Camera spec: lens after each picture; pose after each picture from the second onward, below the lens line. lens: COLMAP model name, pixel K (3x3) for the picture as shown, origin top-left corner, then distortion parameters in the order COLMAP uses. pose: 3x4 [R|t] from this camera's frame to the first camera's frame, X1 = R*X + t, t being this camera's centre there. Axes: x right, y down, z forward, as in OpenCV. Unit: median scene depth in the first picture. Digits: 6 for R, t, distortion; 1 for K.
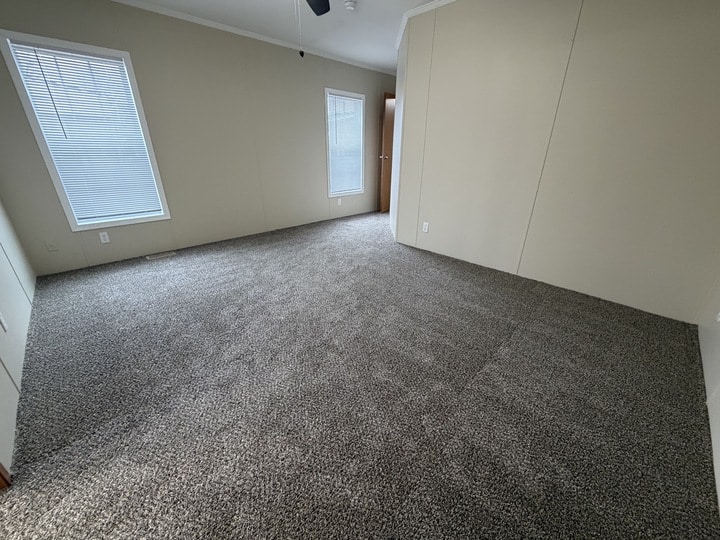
lens RADIAL K [[286.8, 0, 360.0], [0, 286.8, 270.0], [0, 0, 1]] dist [0.002208, -0.000009]
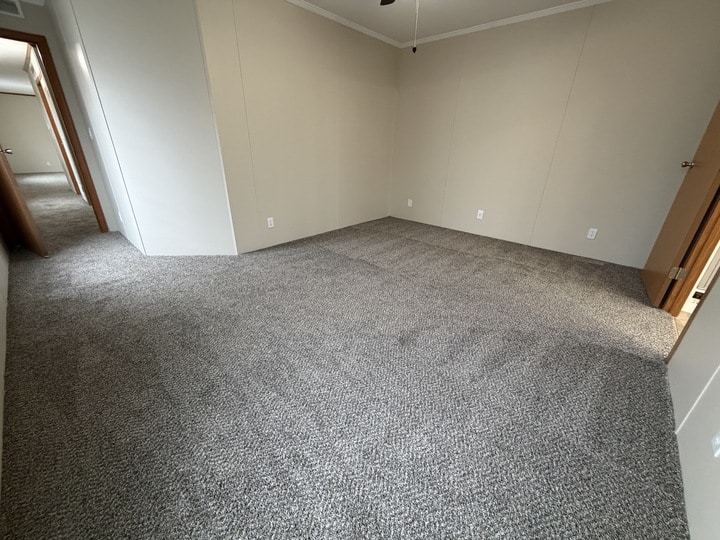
lens RADIAL K [[286.8, 0, 360.0], [0, 286.8, 270.0], [0, 0, 1]] dist [0.002208, -0.000009]
pose [[-0.064252, -0.403266, 0.912824, -0.868419], [0.364727, 0.841943, 0.397625, -0.342744], [-0.928895, 0.358480, 0.092985, 0.823281]]
